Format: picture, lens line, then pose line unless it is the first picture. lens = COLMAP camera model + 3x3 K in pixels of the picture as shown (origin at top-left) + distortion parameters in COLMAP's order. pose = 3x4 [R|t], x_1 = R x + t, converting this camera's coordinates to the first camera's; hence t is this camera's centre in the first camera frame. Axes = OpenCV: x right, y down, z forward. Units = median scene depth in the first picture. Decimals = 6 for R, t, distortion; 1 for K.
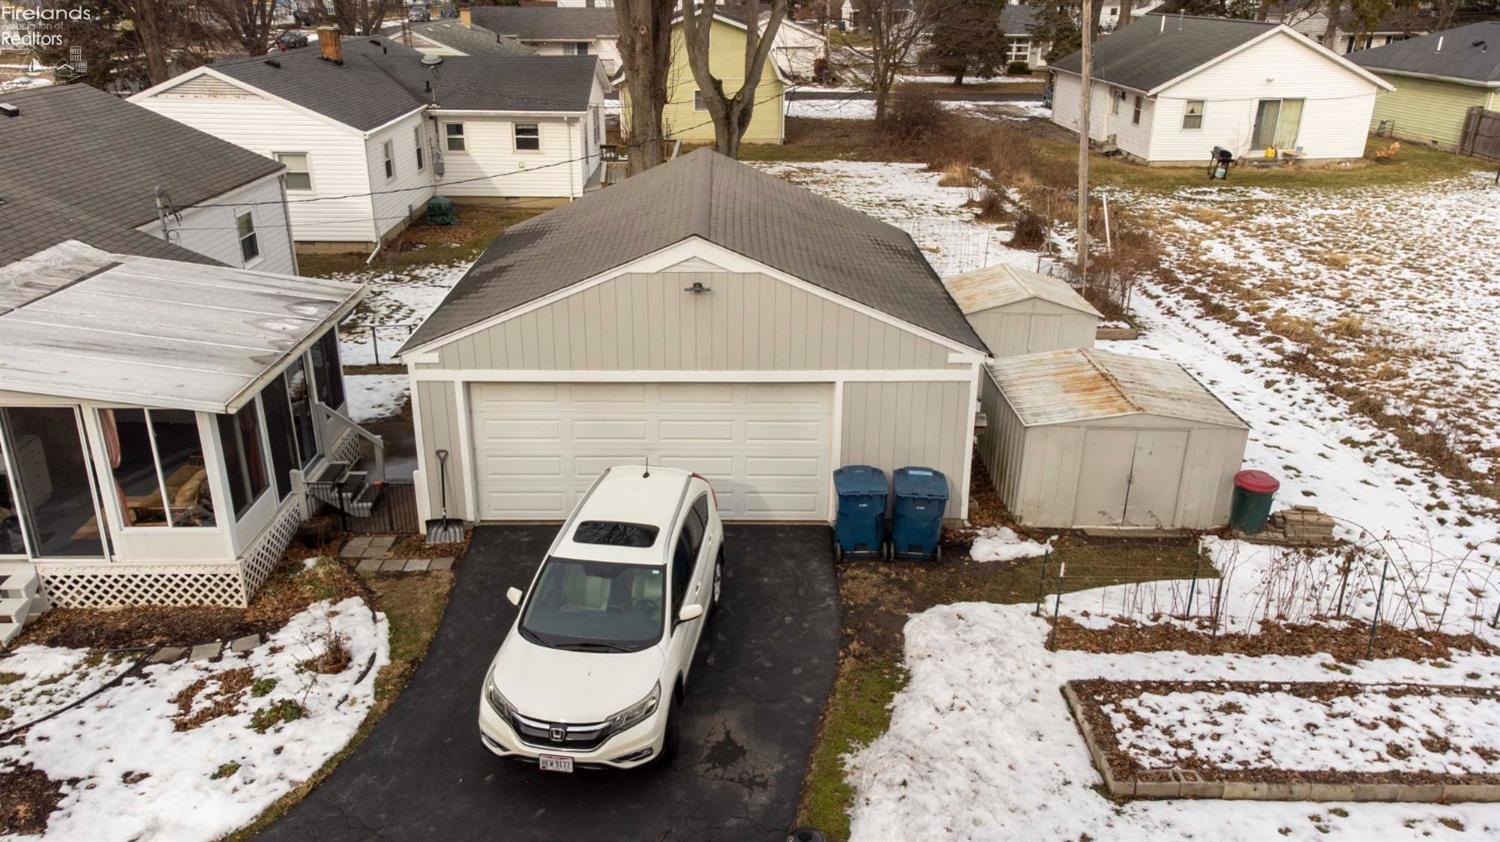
lens RADIAL K [[1082.2, 0, 715.3], [0, 1082.2, 428.2], [0, 0, 1]] dist [-0.007954, 0.067567]
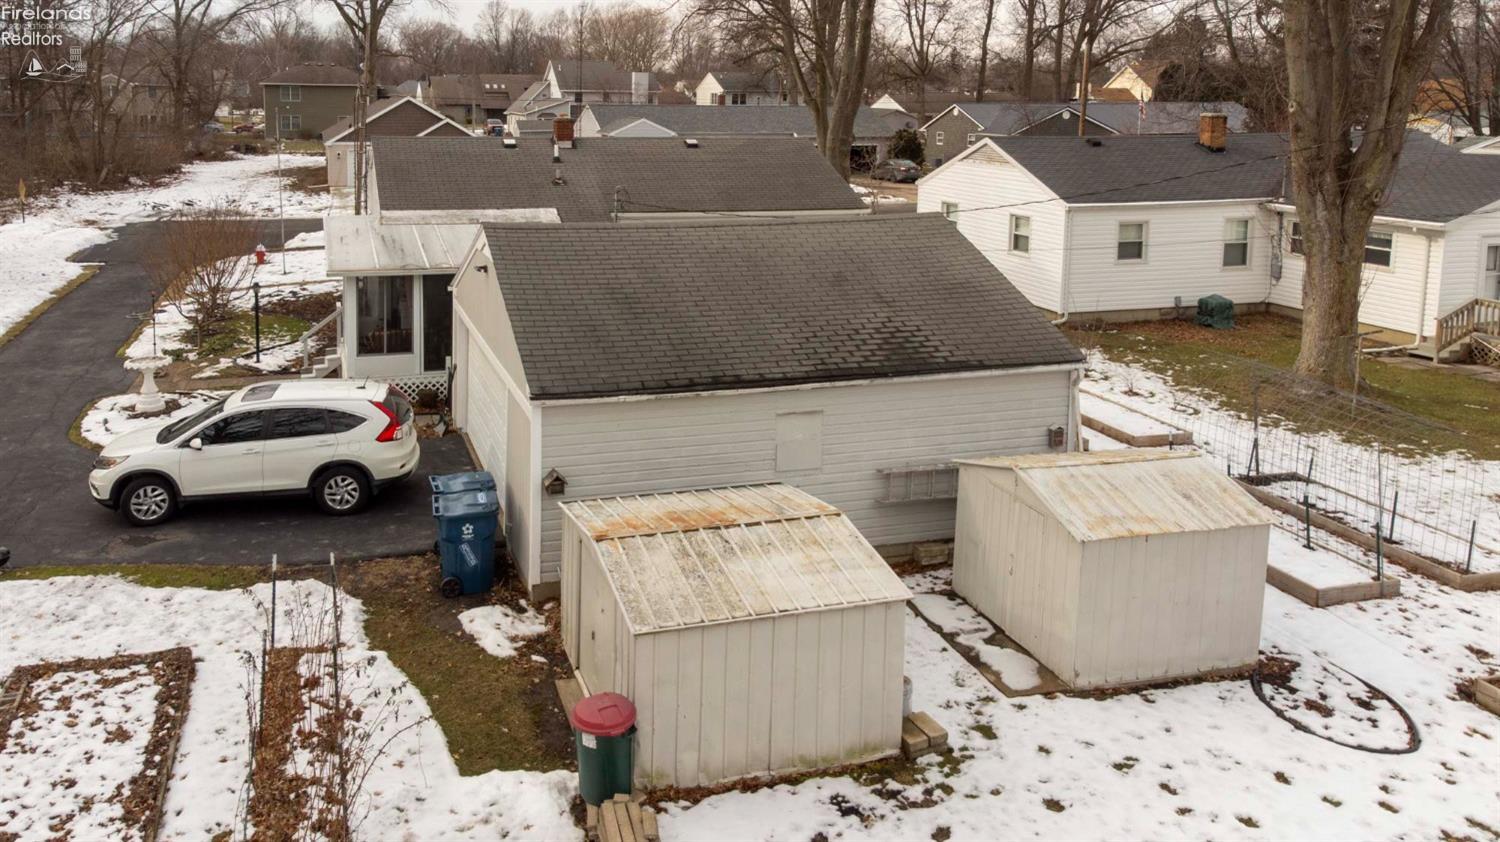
lens RADIAL K [[1082.2, 0, 715.3], [0, 1082.2, 428.2], [0, 0, 1]] dist [-0.007954, 0.067567]
pose [[0.330769, 0.309125, -0.891646, 1.110107], [-0.385299, 0.906730, 0.171422, -0.267749], [0.861473, 0.286850, 0.419024, 0.775323]]
